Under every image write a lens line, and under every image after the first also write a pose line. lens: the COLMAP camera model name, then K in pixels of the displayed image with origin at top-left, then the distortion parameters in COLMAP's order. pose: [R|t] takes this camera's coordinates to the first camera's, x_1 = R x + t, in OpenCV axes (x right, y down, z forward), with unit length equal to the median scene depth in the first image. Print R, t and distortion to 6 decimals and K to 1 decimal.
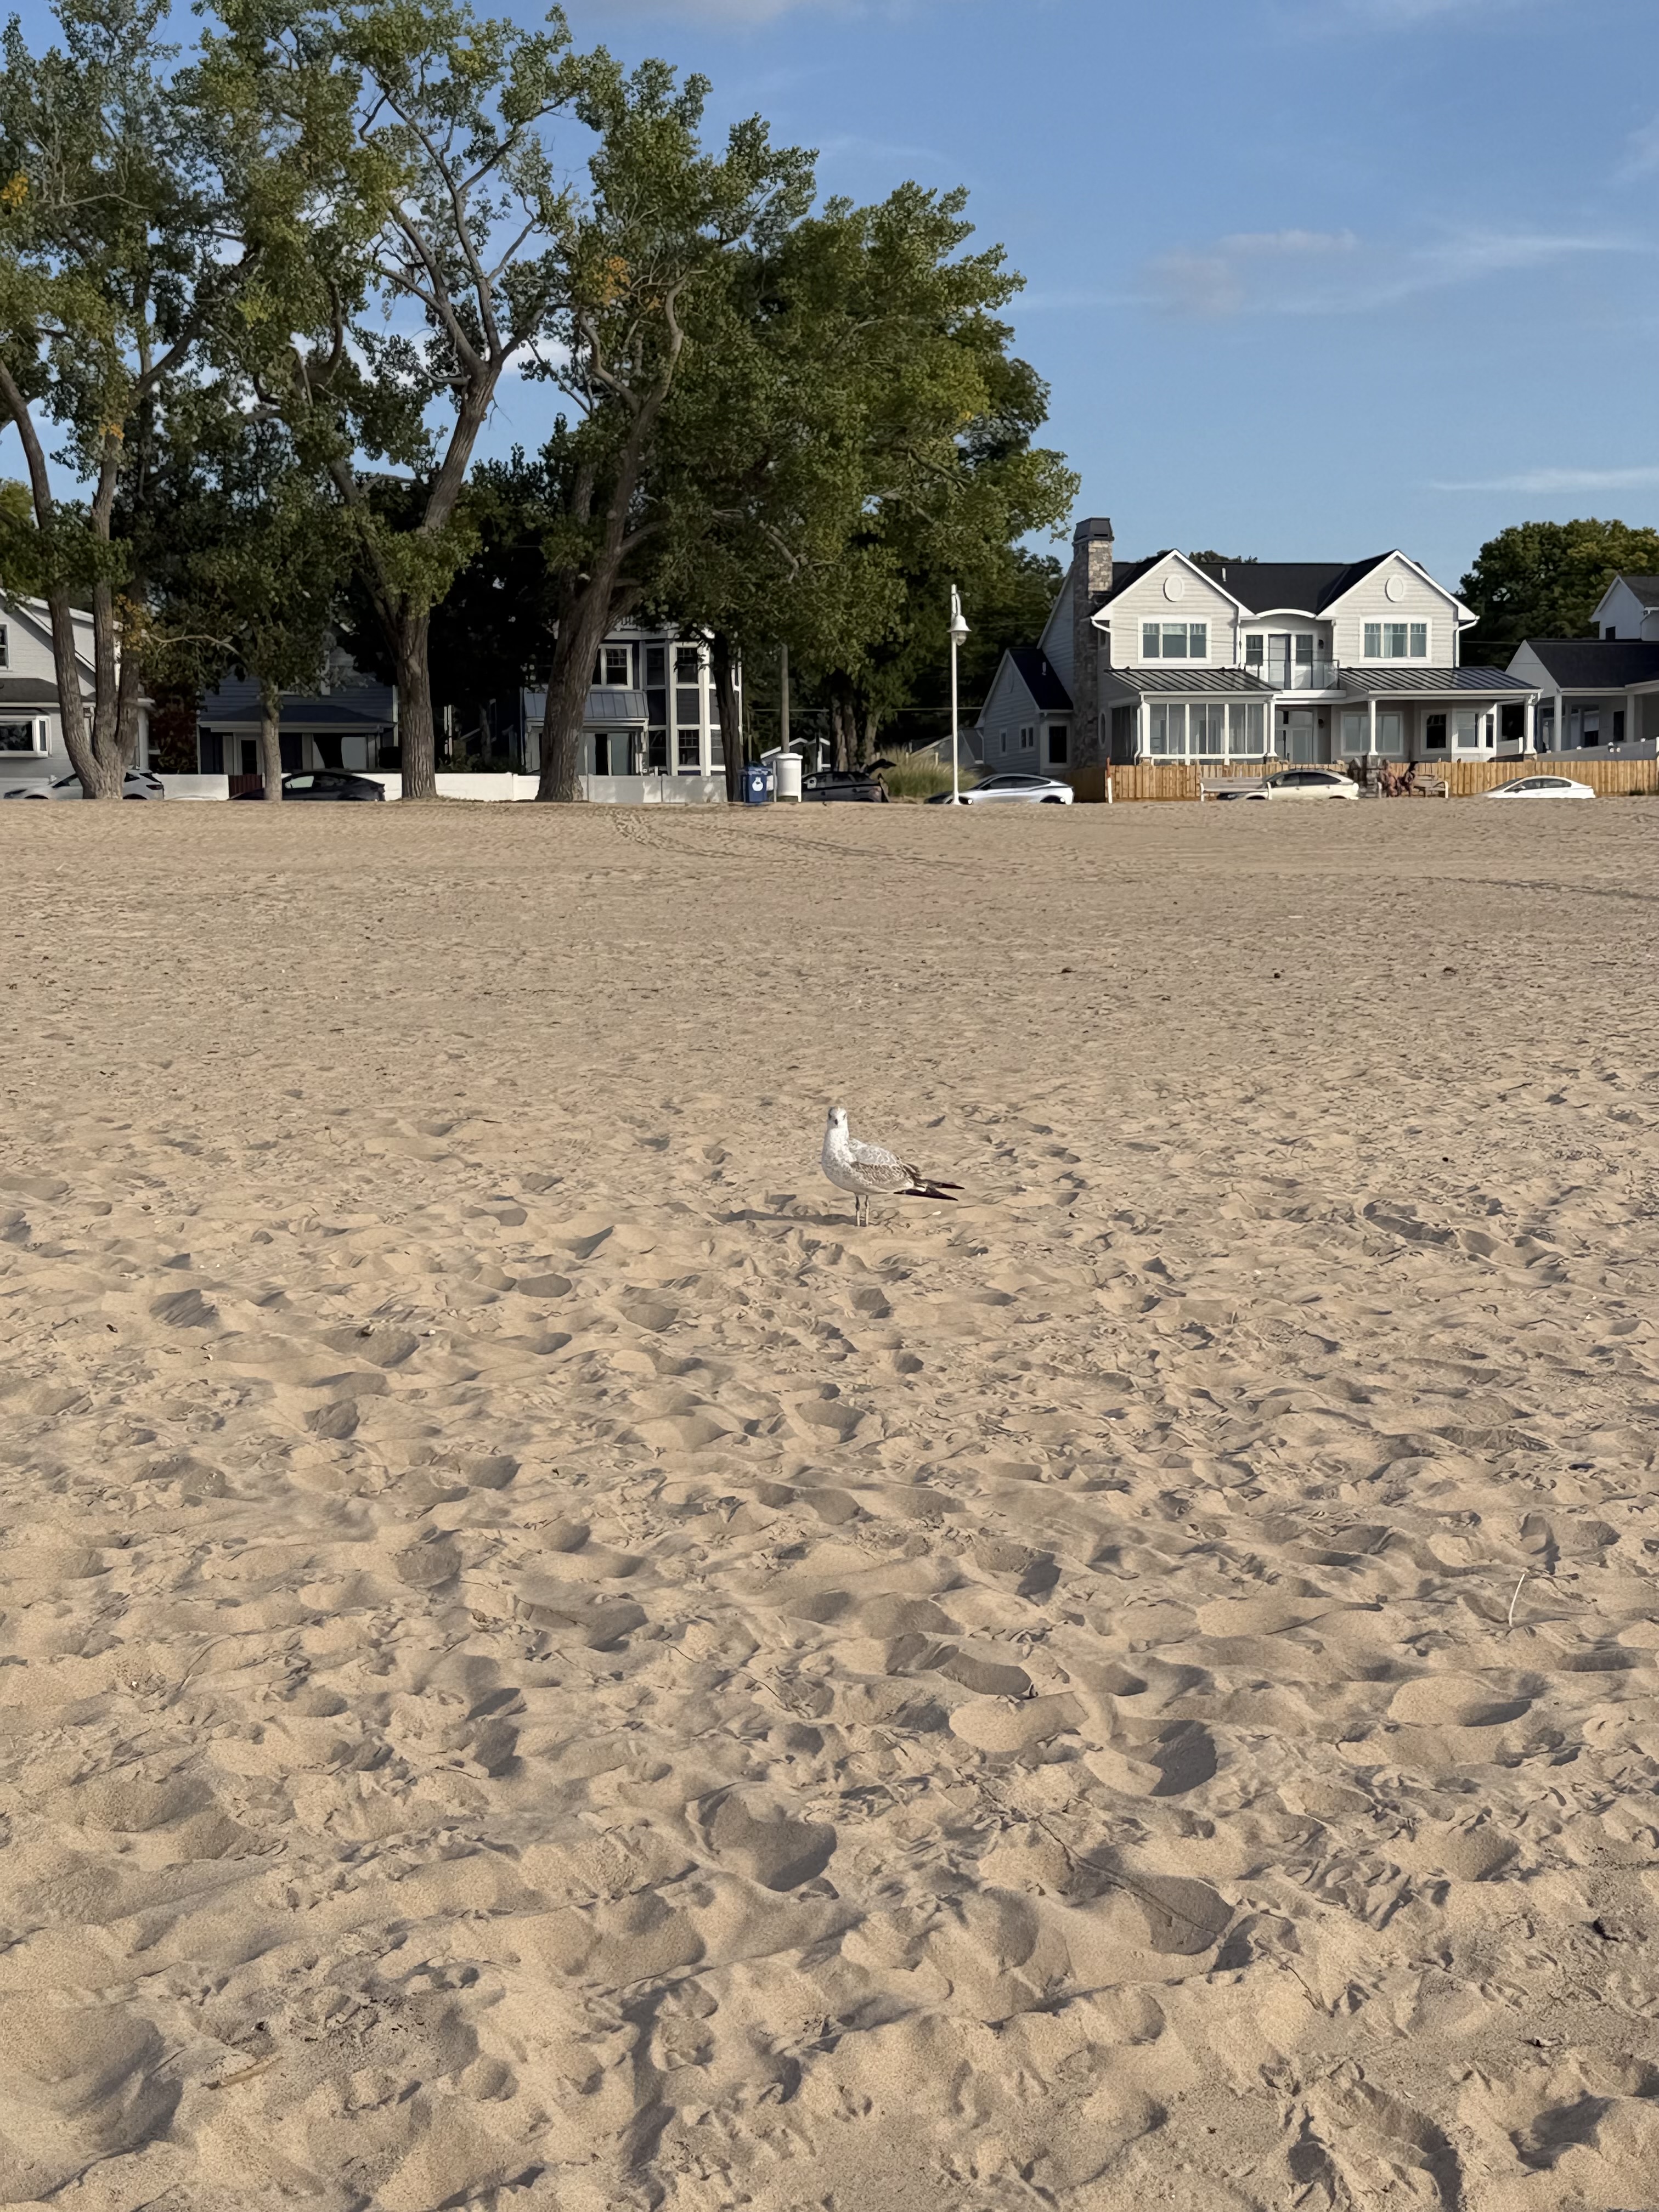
lens RADIAL K [[3033.0, 0, 829.5], [0, 3033.0, 1106.0], [0, 0, 1]] dist [0.111306, -0.001988]
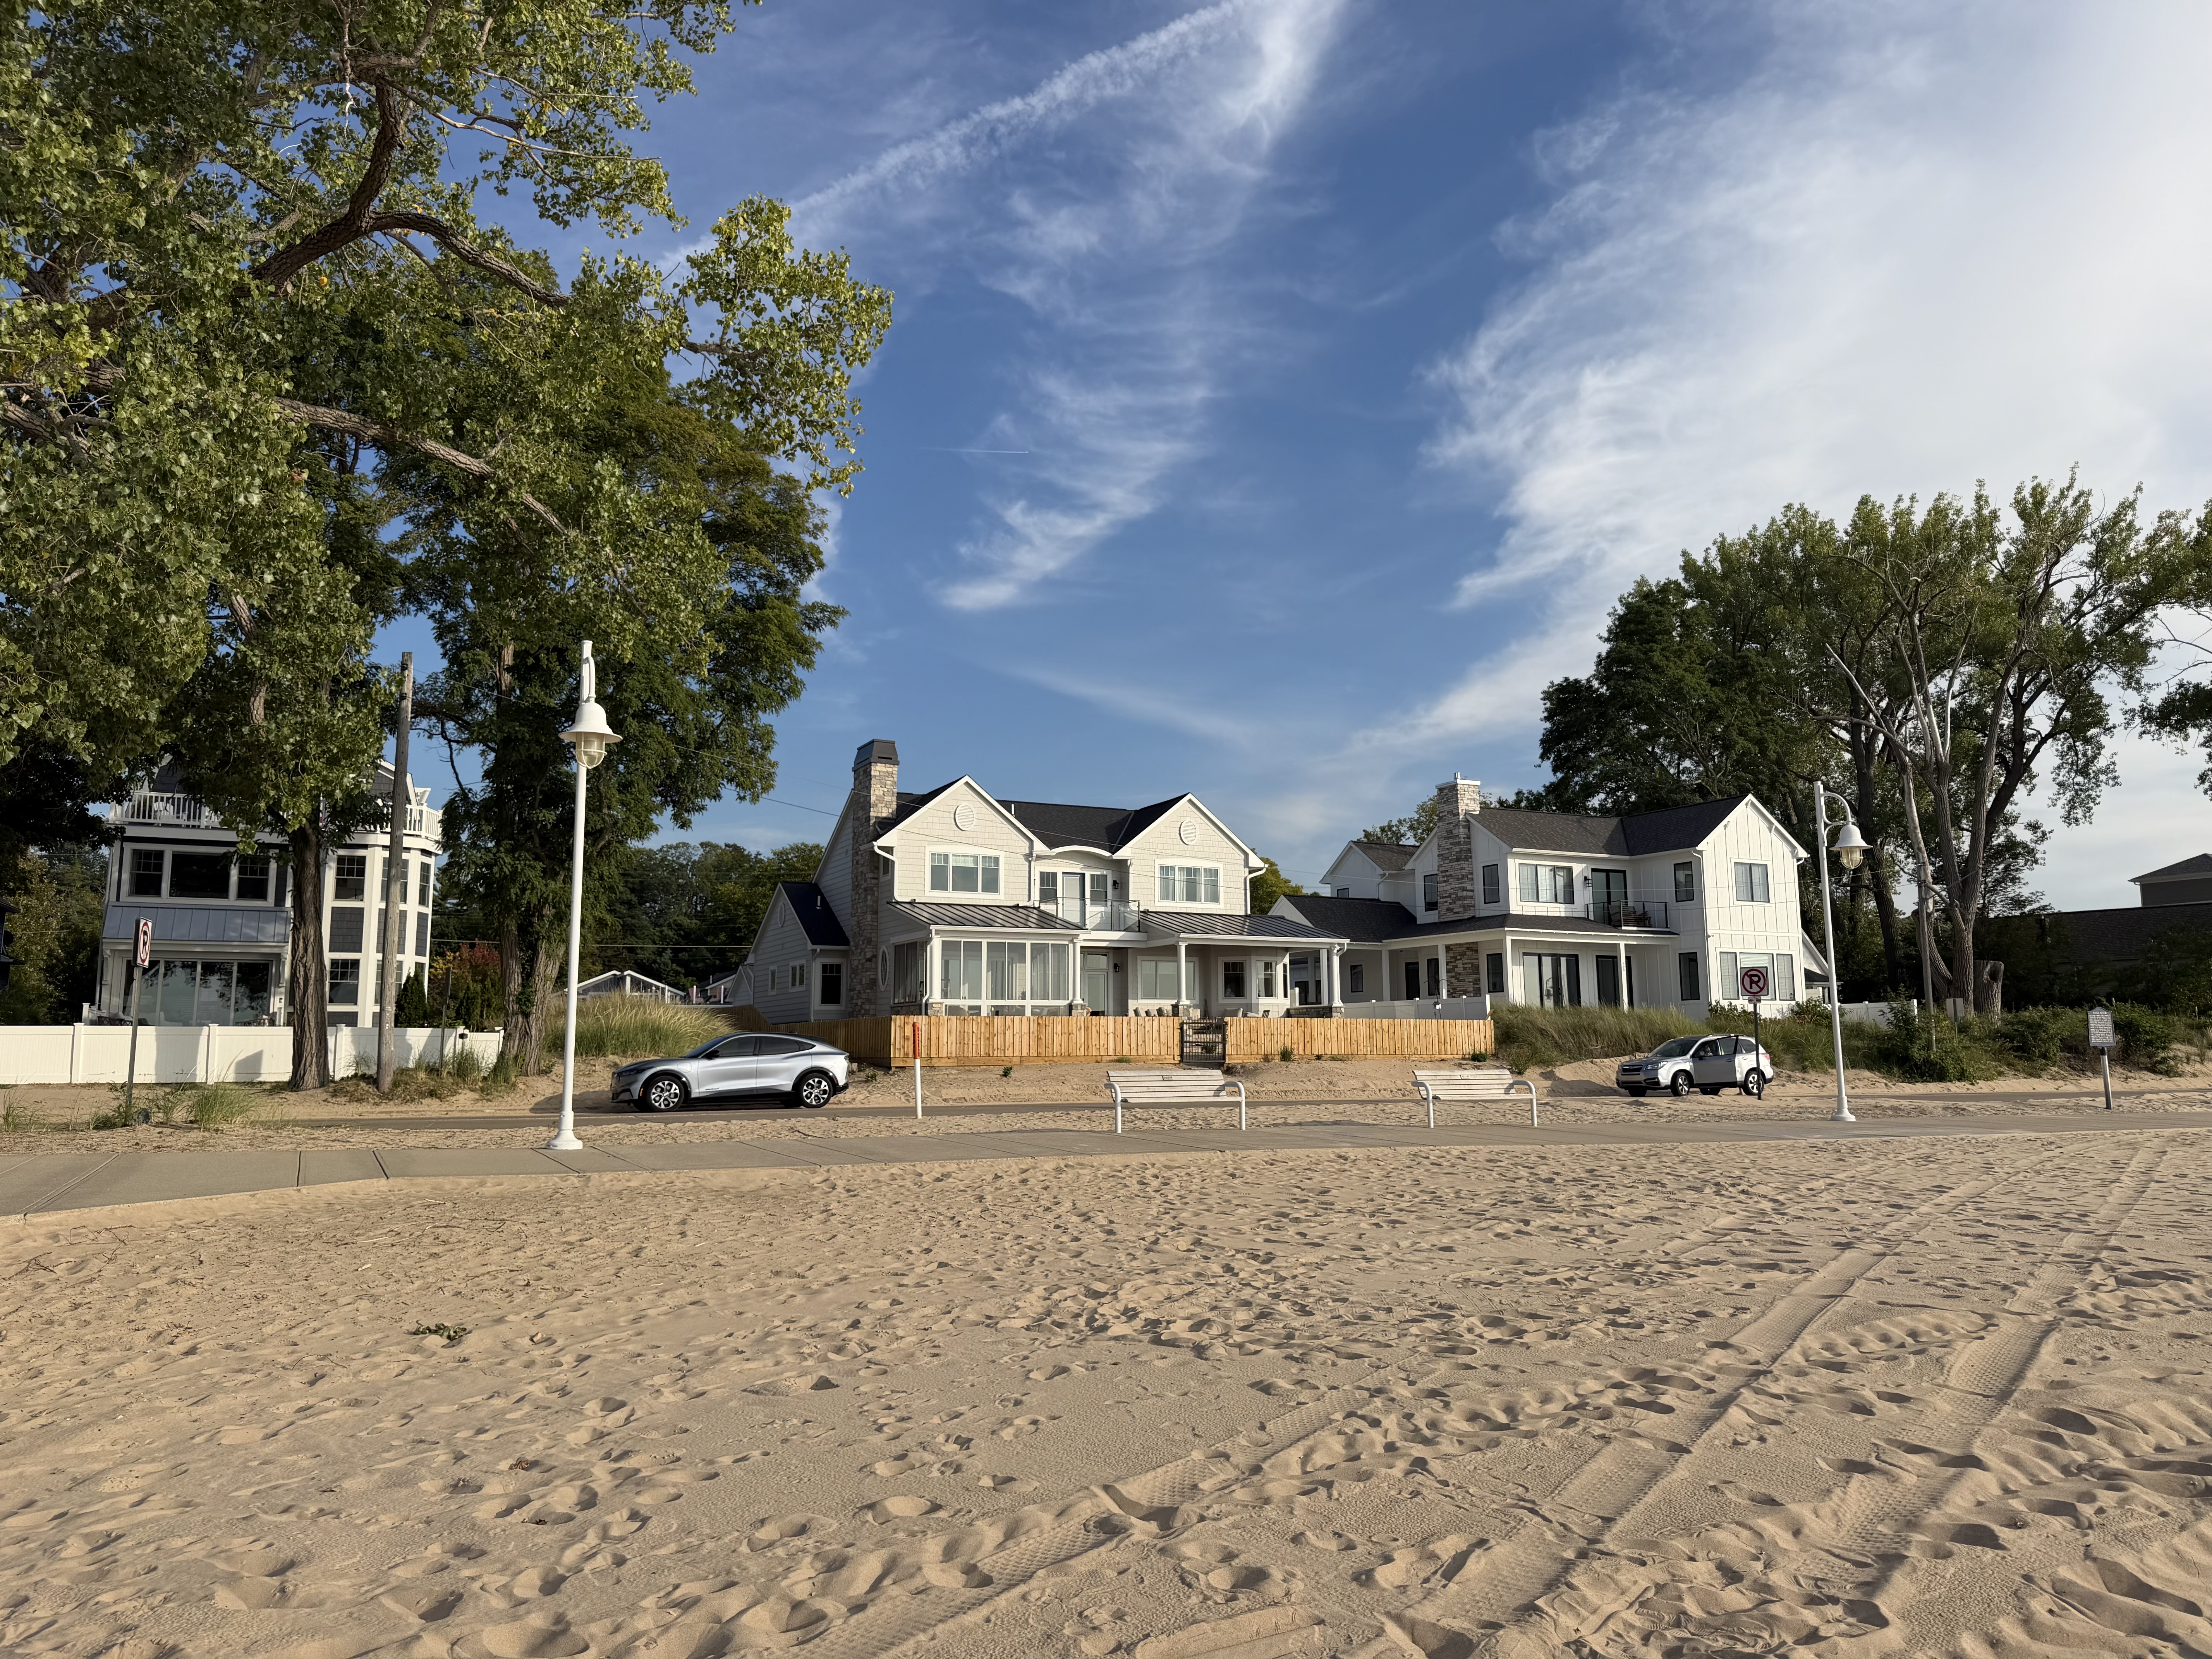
lens RADIAL K [[1574.3, 0, 1204.4], [0, 1574.3, 840.3], [0, 0, 1]] dist [0.002286, -0.005343]
pose [[0.954258, 0.043079, 0.295866, 0.041725], [0.017957, 0.979521, -0.200540, -0.066532], [-0.298446, 0.196680, 0.933942, 0.534423]]
